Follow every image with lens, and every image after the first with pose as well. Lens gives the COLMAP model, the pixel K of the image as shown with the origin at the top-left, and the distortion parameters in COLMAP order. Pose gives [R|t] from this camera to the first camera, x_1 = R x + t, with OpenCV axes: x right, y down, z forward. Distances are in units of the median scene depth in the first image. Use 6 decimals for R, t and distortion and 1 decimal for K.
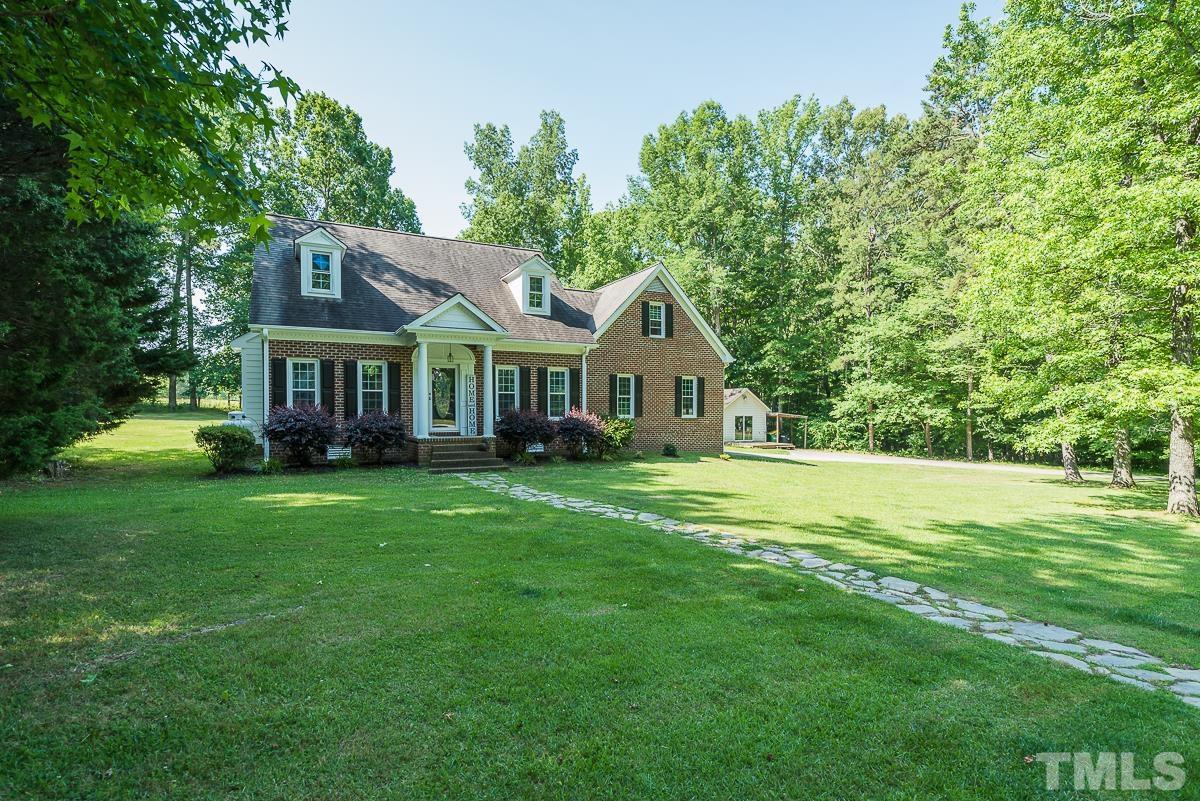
lens RADIAL K [[592.8, 0, 590.1], [0, 592.8, 407.0], [0, 0, 1]] dist [-0.000883, -0.000055]
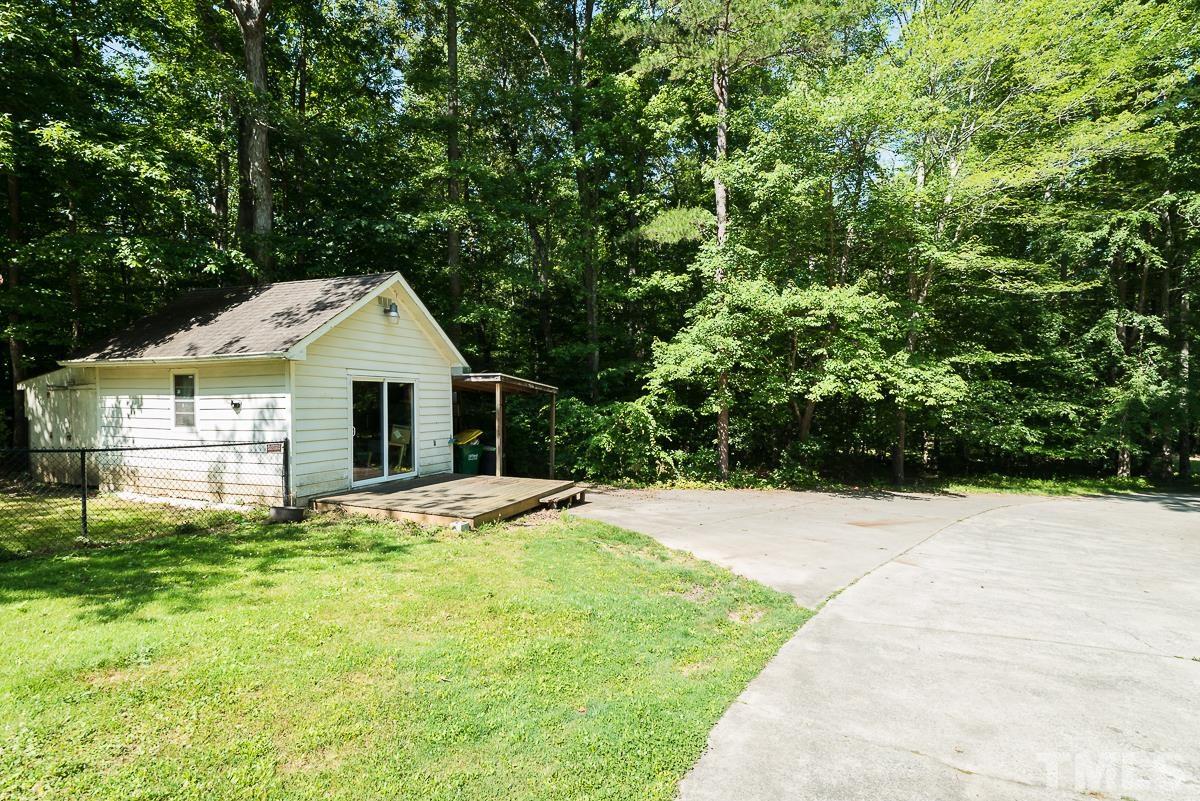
lens RADIAL K [[576.8, 0, 597.0], [0, 576.8, 398.5], [0, 0, 1]] dist [0.002367, 0.000270]
pose [[0.730512, -0.003801, 0.682890, 0.317525], [-0.005621, 0.999917, 0.011579, 0.037258], [-0.682877, -0.012298, 0.730430, 1.522023]]
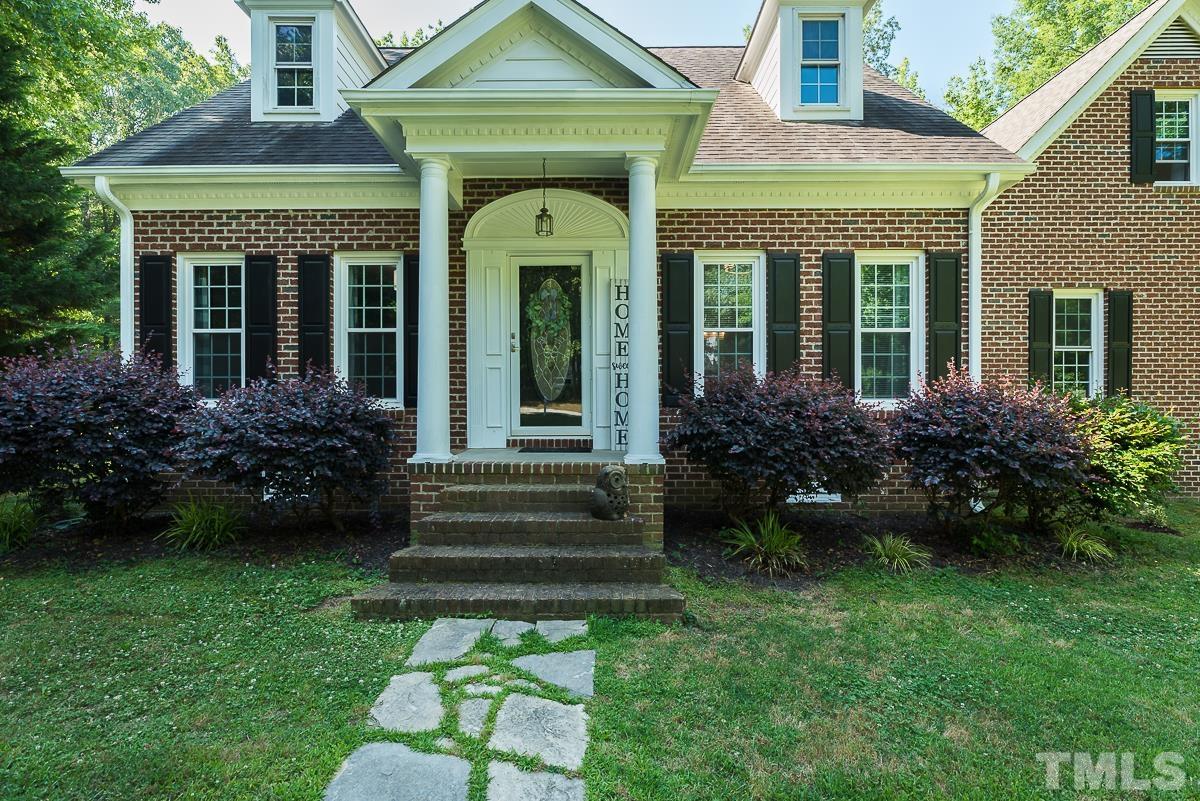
lens RADIAL K [[592.8, 0, 590.1], [0, 592.8, 407.0], [0, 0, 1]] dist [-0.000883, -0.000055]
pose [[0.886338, 0.005989, -0.463000, -0.043033], [0.001120, 0.999886, 0.015078, 0.013999], [0.463038, -0.013883, 0.886230, 0.557346]]
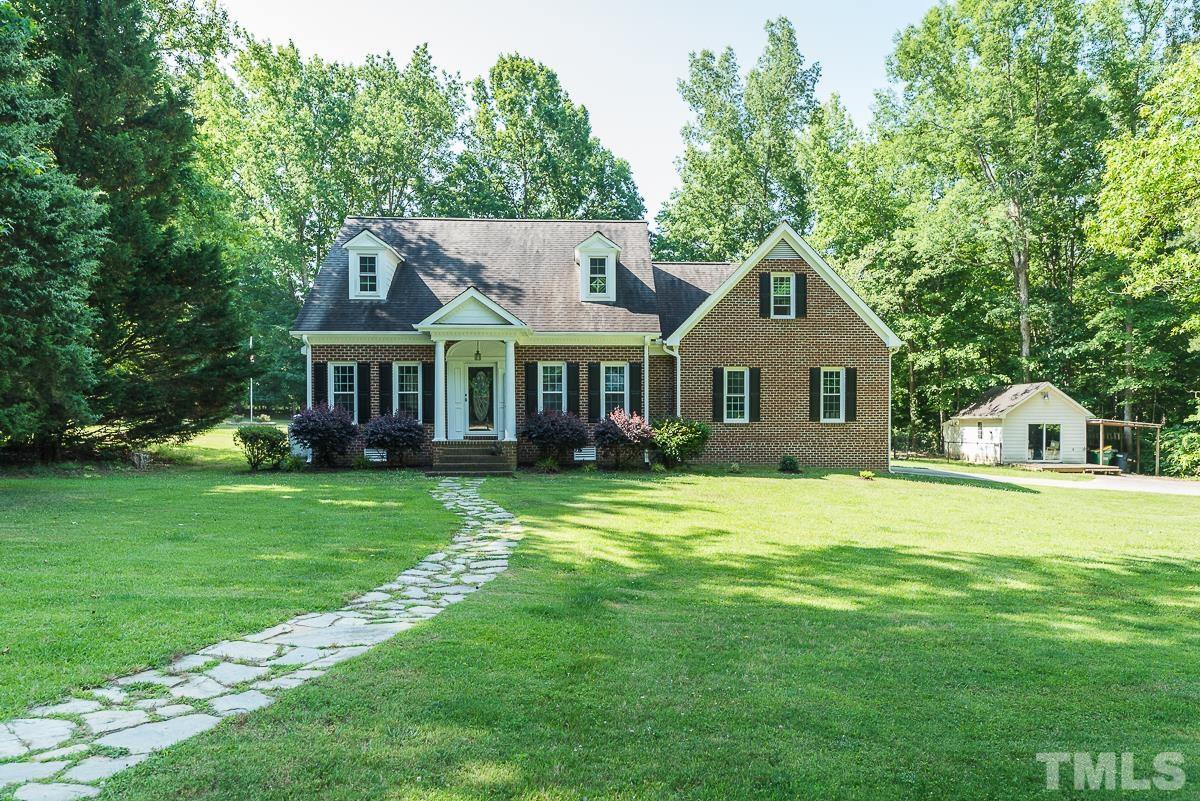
lens RADIAL K [[806.8, 0, 609.4], [0, 806.8, 427.3], [0, 0, 1]] dist [0.002778, -0.000239]
pose [[0.911223, -0.000509, -0.411914, 0.373437], [0.005188, 0.999934, 0.010241, 0.013906], [0.411881, -0.011469, 0.911165, -0.056839]]
